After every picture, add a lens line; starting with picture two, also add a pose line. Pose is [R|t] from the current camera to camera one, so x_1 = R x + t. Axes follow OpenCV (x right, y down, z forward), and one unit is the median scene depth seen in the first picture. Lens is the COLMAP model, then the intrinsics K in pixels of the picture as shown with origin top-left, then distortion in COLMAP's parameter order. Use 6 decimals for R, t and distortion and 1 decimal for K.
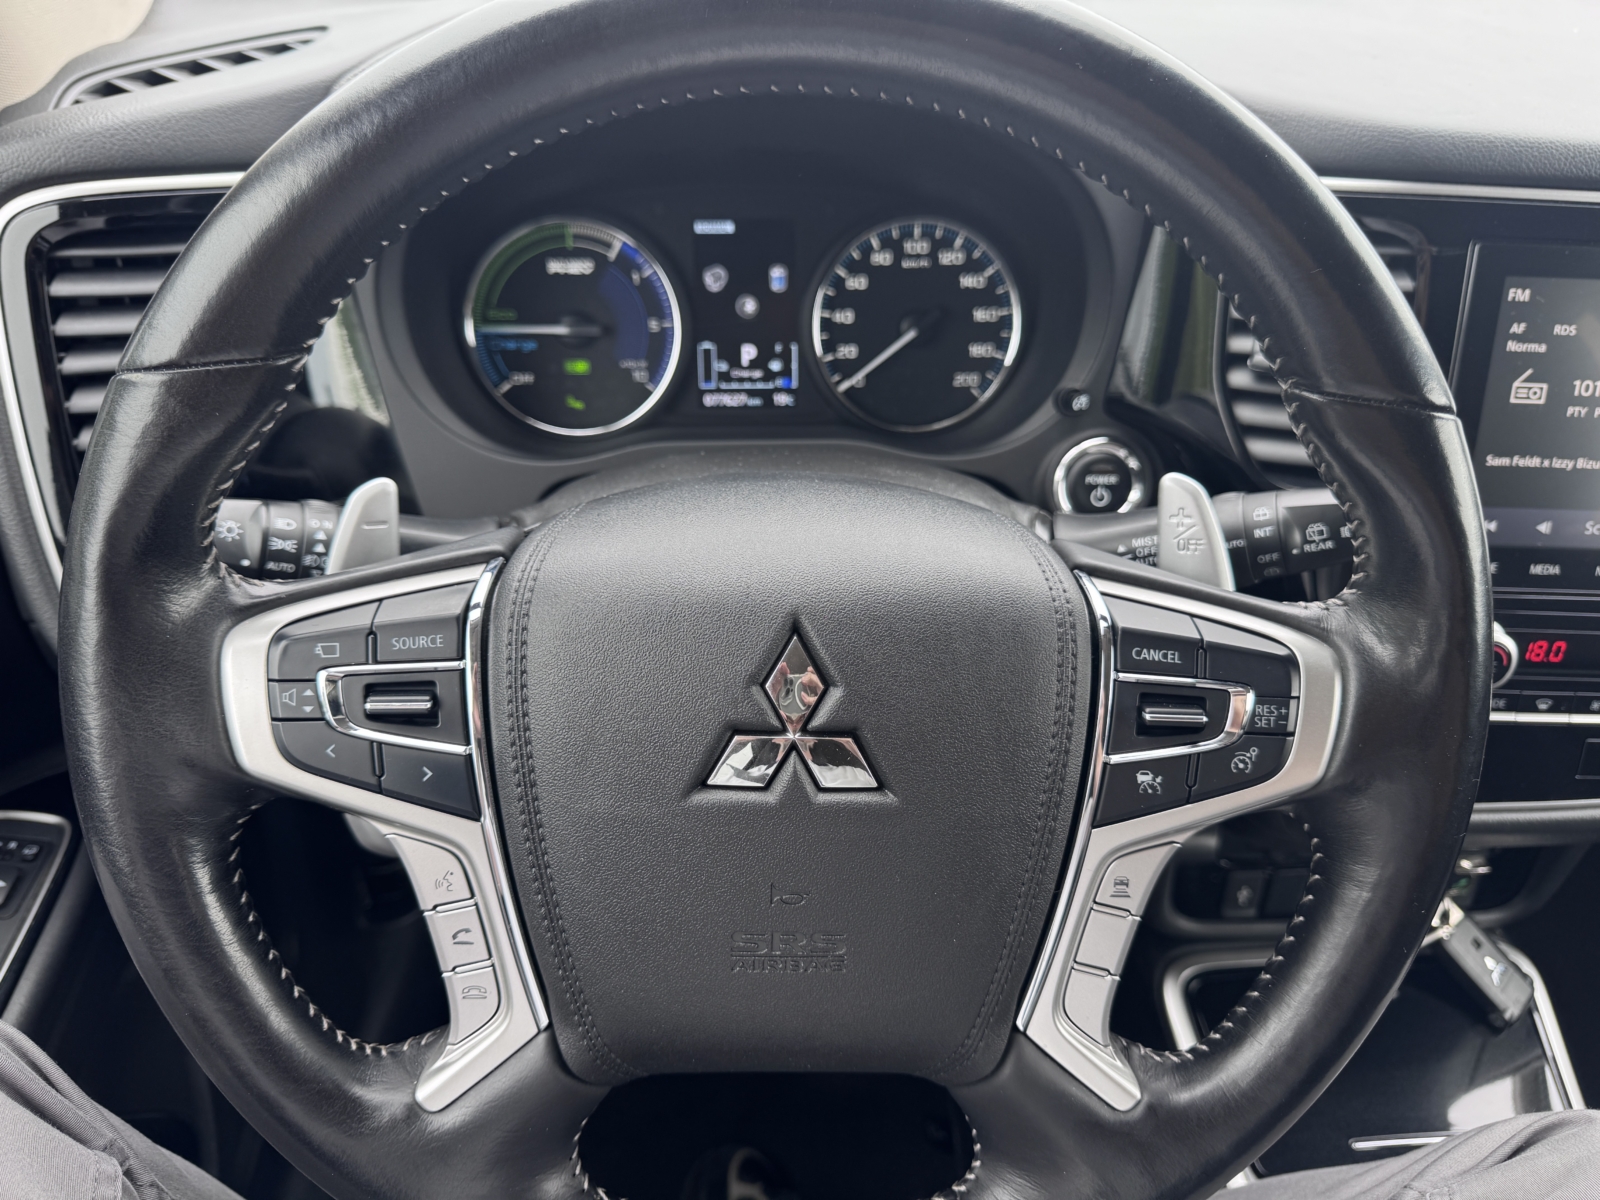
lens RADIAL K [[1110.6, 0, 844.6], [0, 1110.6, 600.9], [0, 0, 1]] dist [0.038257, -0.069115]
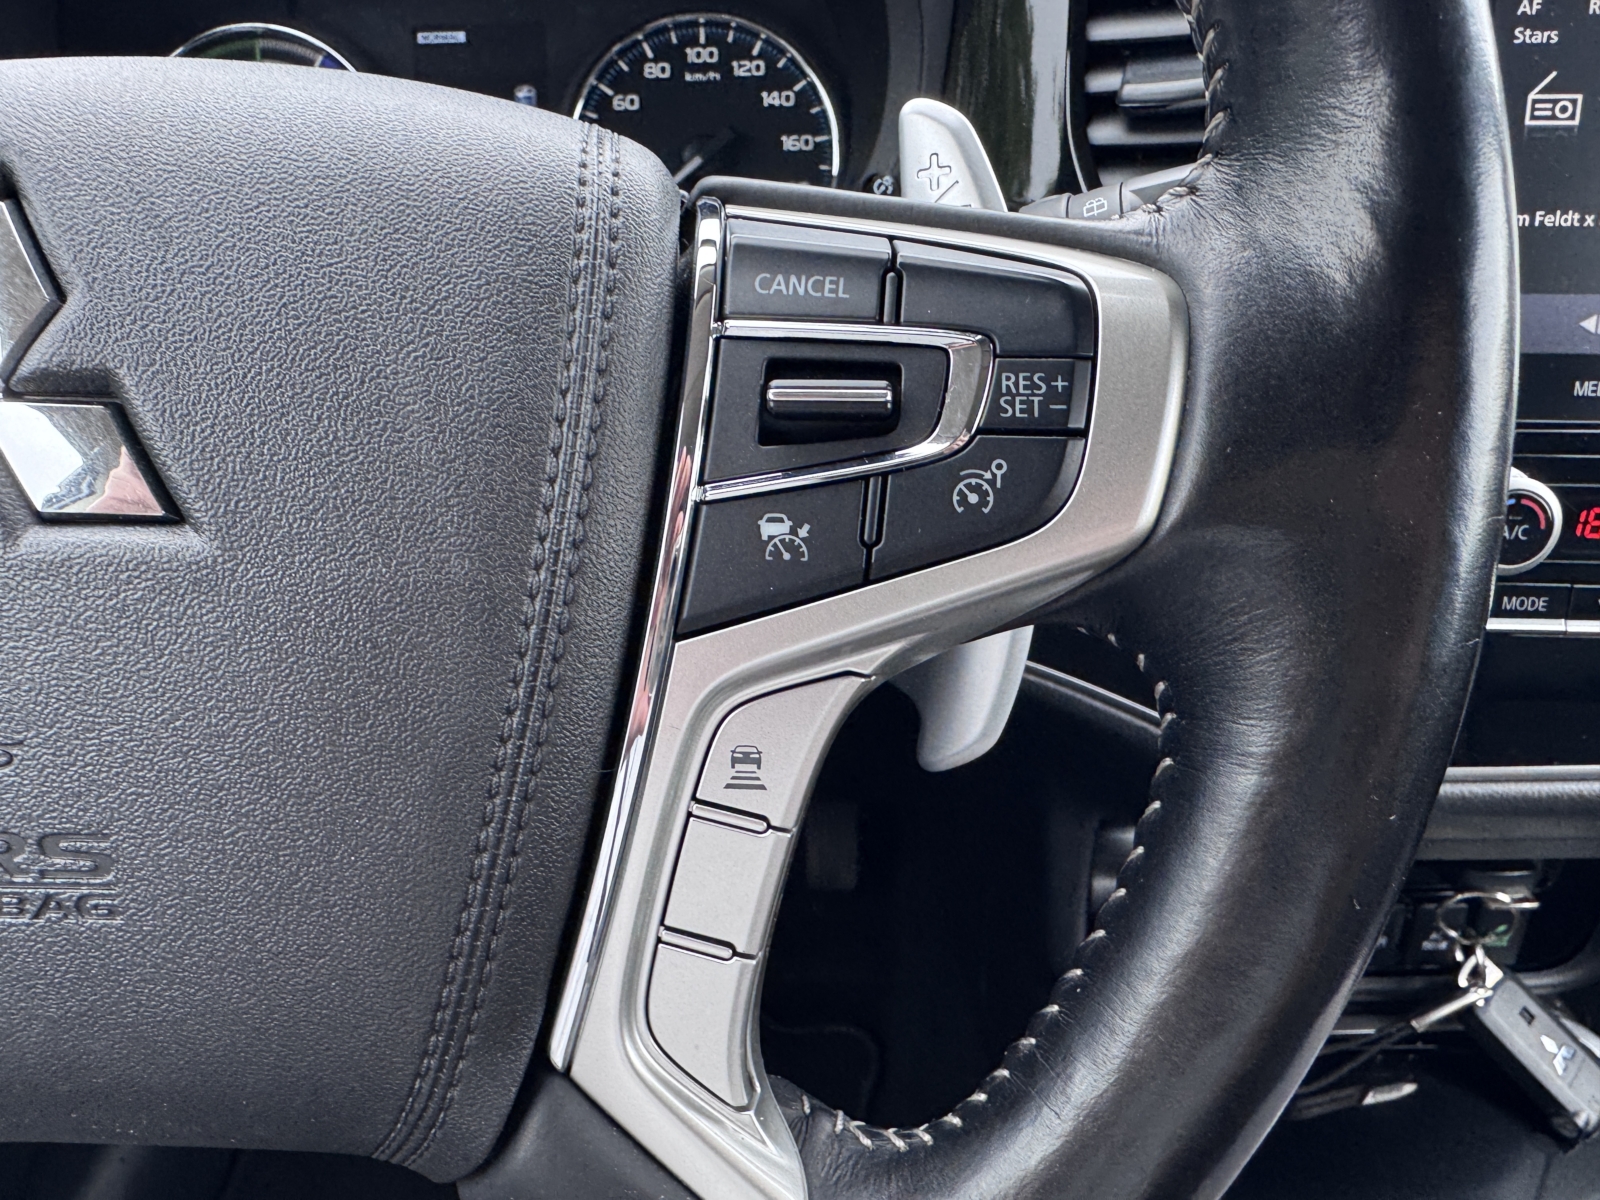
lens RADIAL K [[1092.2, 0, 777.8], [0, 1092.2, 605.4], [0, 0, 1]] dist [0.027695, -0.036425]
pose [[0.997425, -0.006436, -0.071433, 0.303213], [-0.000492, 0.995328, -0.096555, 0.237409], [0.071720, 0.096341, 0.992761, 0.528177]]
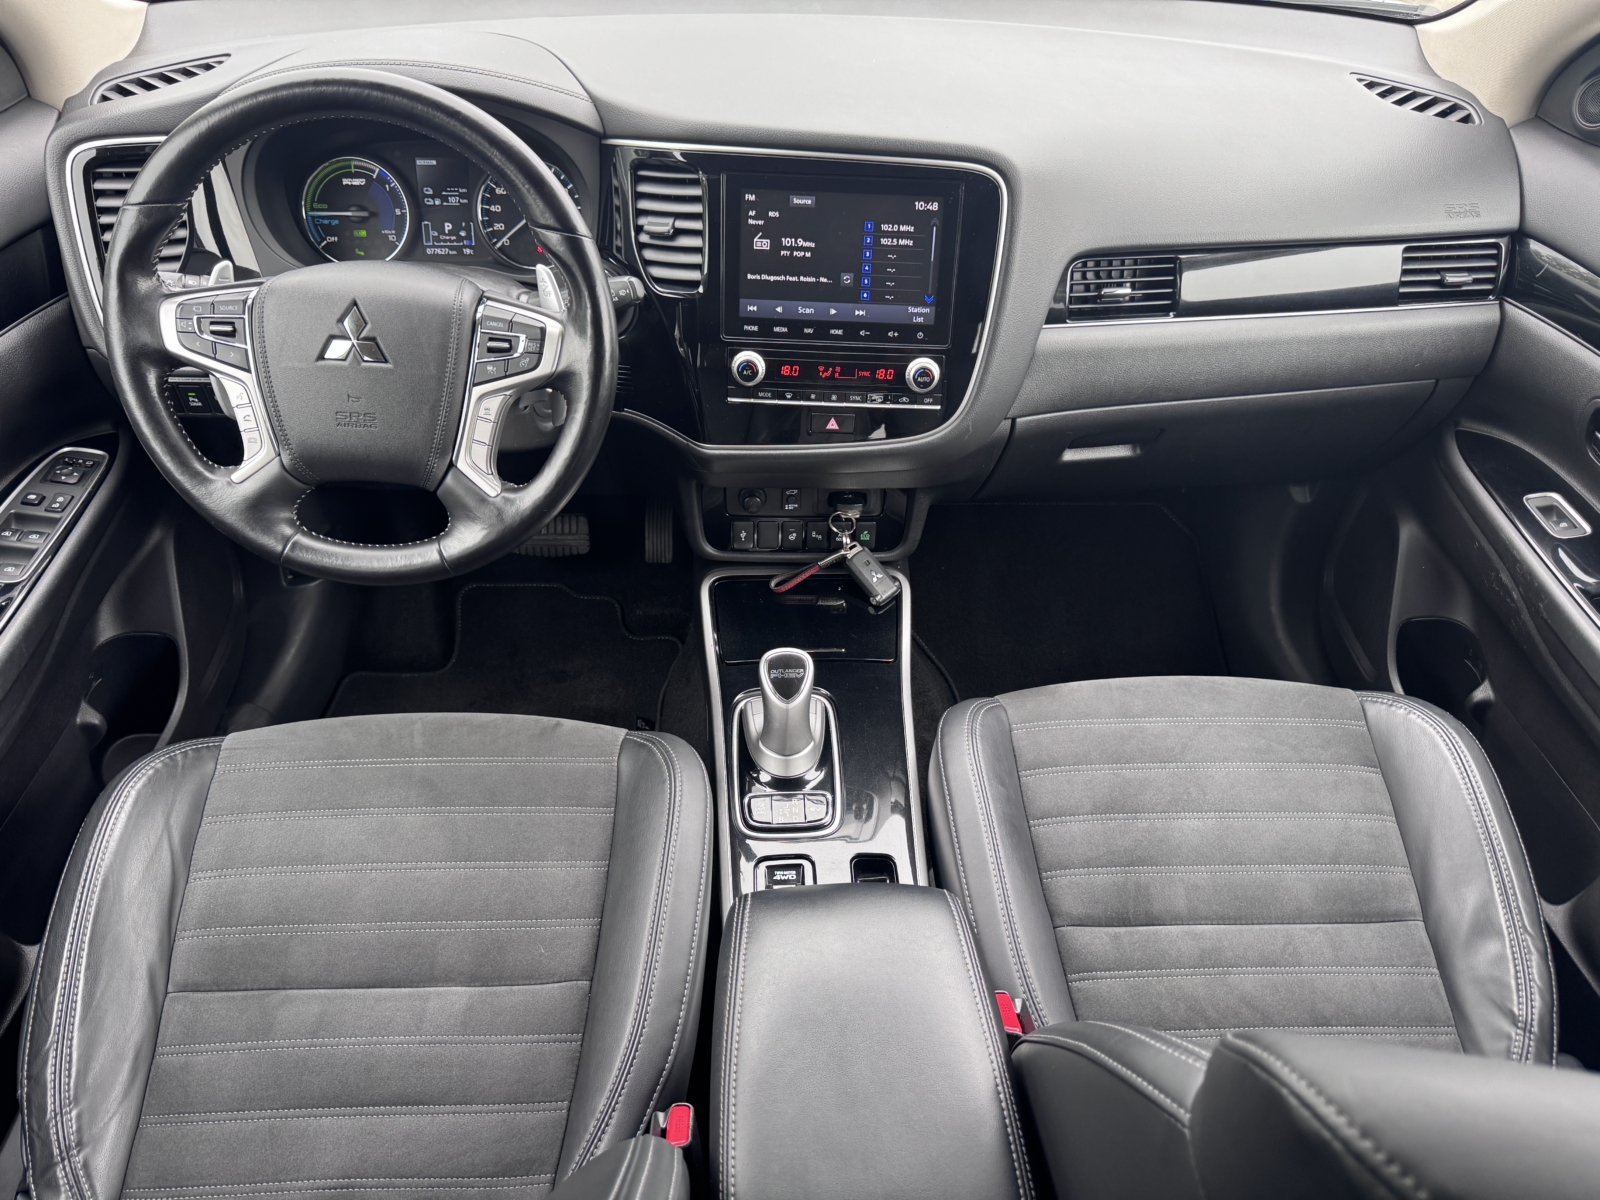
lens RADIAL K [[1114.3, 0, 800.2], [0, 1114.3, 578.2], [0, 0, 1]] dist [0.067336, -0.003932]
pose [[0.997578, 0.026293, -0.064397, 1.233929], [-0.023768, 0.998930, 0.039667, 0.551875], [0.065371, -0.038041, 0.997136, -1.763880]]
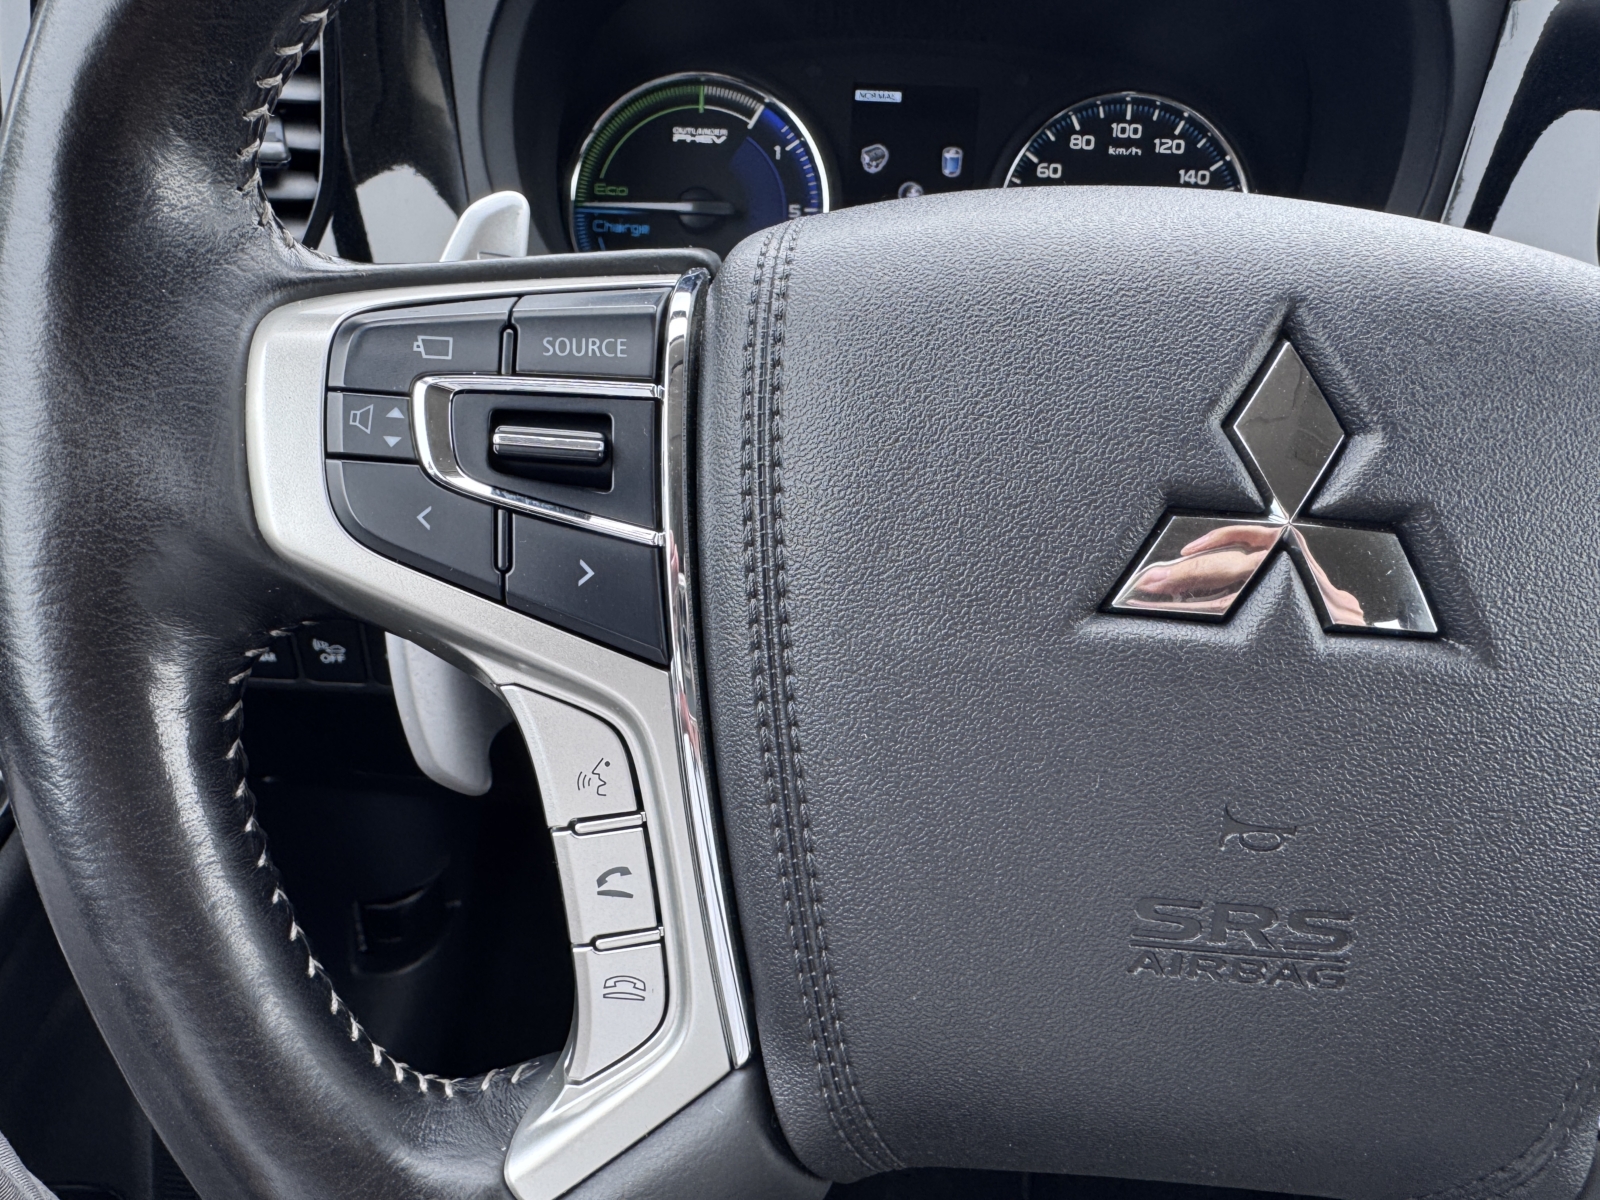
lens RADIAL K [[1092.2, 0, 777.8], [0, 1092.2, 605.4], [0, 0, 1]] dist [0.027695, -0.036425]
pose [[0.997464, 0.055128, -0.045017, -0.238313], [-0.059354, 0.993346, -0.098693, 0.207519], [0.039276, 0.101115, 0.994099, 0.432130]]
